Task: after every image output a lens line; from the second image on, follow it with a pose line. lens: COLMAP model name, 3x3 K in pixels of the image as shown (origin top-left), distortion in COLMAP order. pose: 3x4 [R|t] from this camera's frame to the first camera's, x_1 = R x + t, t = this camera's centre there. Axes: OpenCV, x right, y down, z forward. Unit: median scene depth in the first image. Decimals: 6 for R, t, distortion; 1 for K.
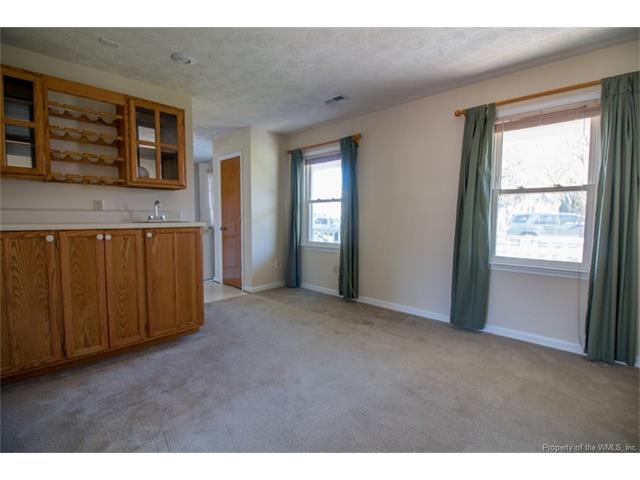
lens RADIAL K [[298.7, 0, 320.0], [0, 298.7, 240.0], [0, 0, 1]] dist [-0.013969, -0.000111]
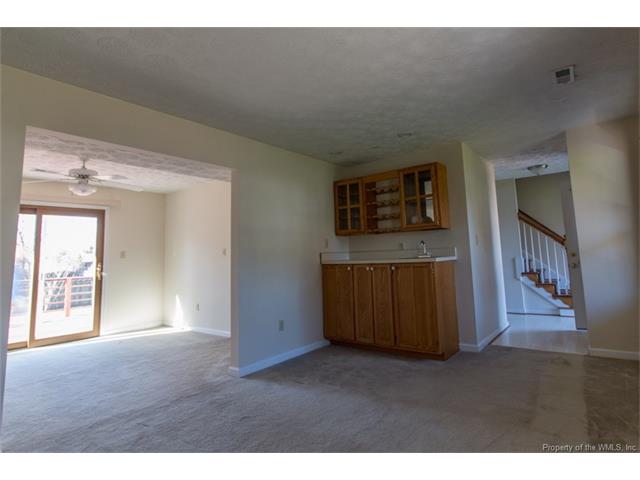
lens RADIAL K [[341.8, 0, 321.8], [0, 341.8, 218.3], [0, 0, 1]] dist [0.034360, 0.000114]
pose [[0.095269, -0.115679, -0.988707, 0.988387], [-0.028854, 0.992487, -0.118901, -0.047347], [0.995033, 0.039856, 0.091215, 0.512590]]
